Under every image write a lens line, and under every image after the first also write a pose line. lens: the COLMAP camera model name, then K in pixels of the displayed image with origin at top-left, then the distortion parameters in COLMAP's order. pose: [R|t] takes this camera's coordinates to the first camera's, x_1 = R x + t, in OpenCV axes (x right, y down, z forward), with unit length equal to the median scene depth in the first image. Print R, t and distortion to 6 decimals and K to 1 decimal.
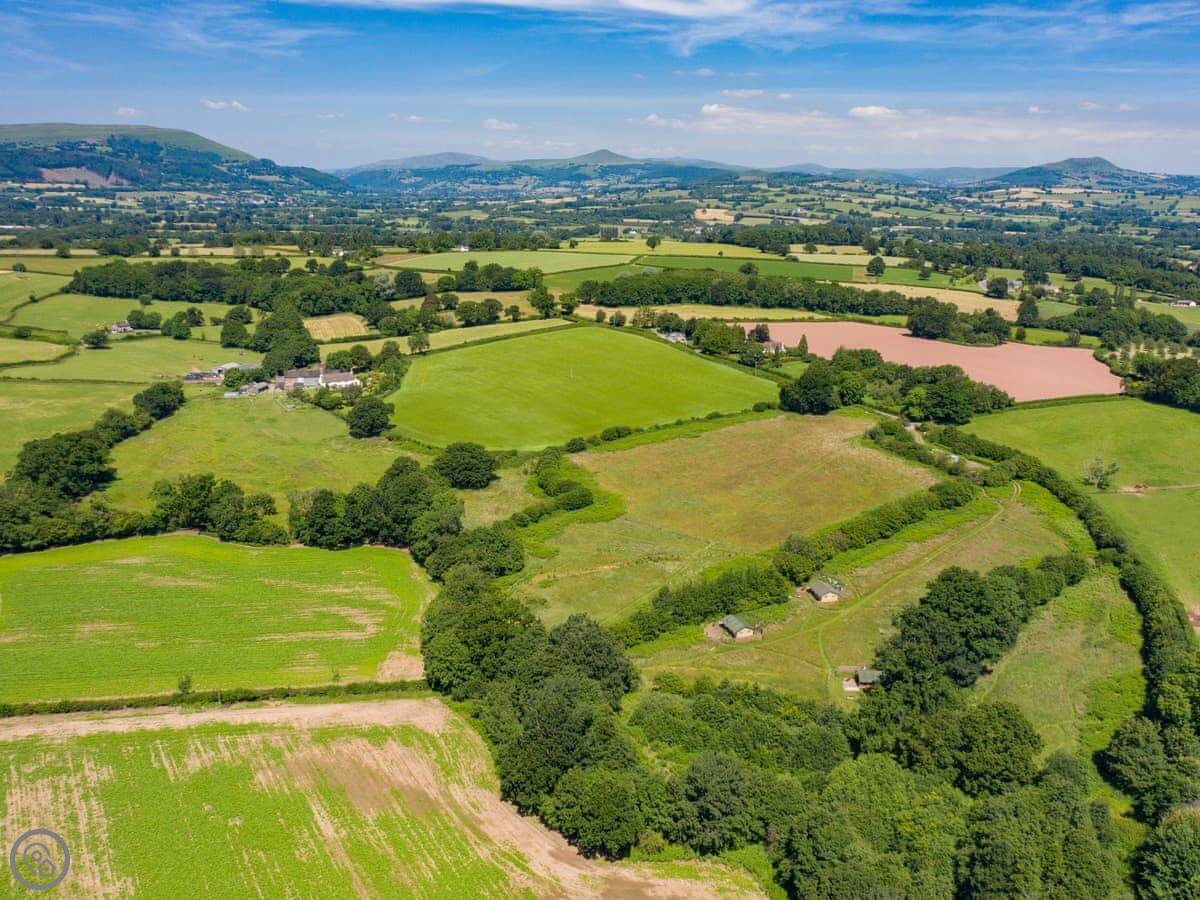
lens RADIAL K [[908.3, 0, 600.0], [0, 908.3, 397.9], [0, 0, 1]] dist [-0.011337, 0.000521]
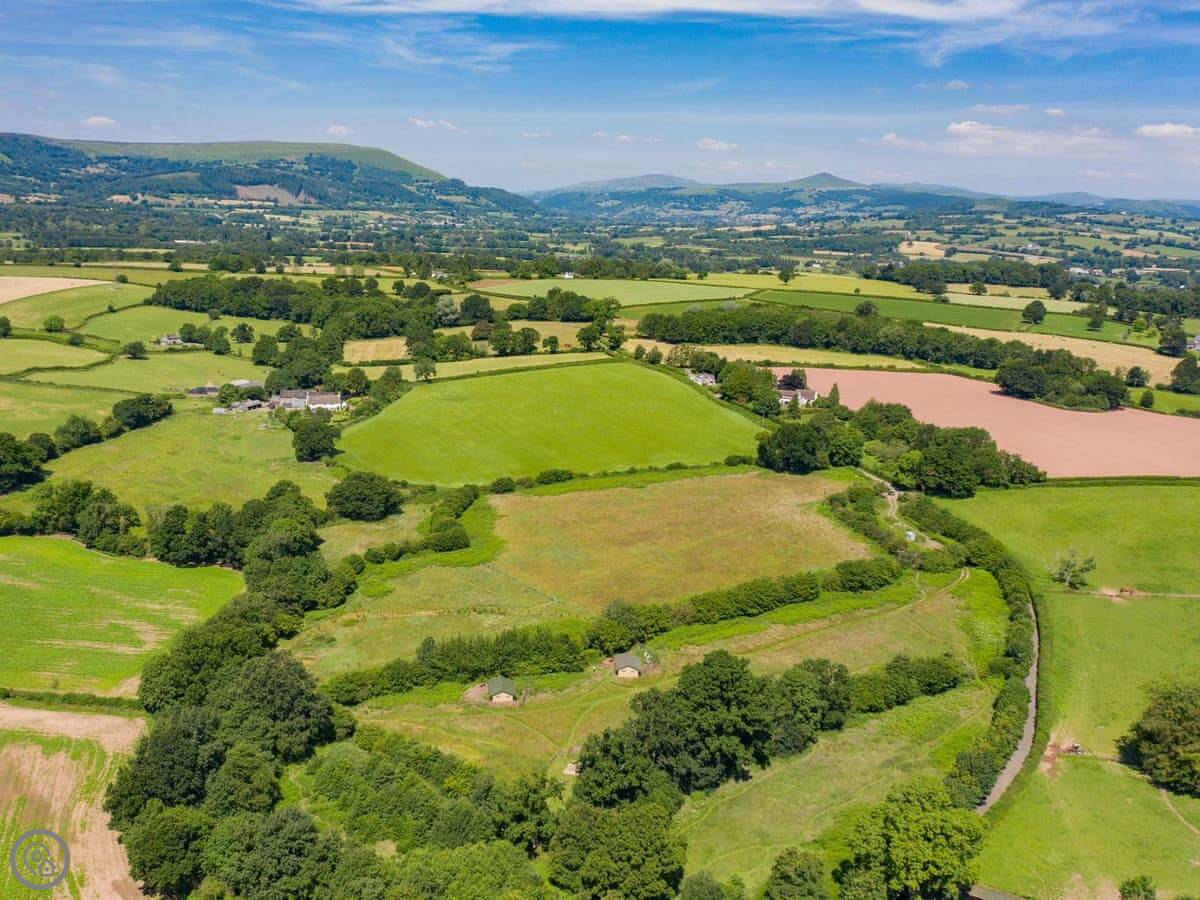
lens RADIAL K [[995.1, 0, 600.0], [0, 995.1, 450.0], [0, 0, 1]] dist [-0.011273, 0.004080]
pose [[0.972163, 0.070732, -0.223373, 0.168600], [-0.069548, 0.997492, 0.013171, -0.002439], [0.223744, 0.002731, 0.974644, 0.020793]]
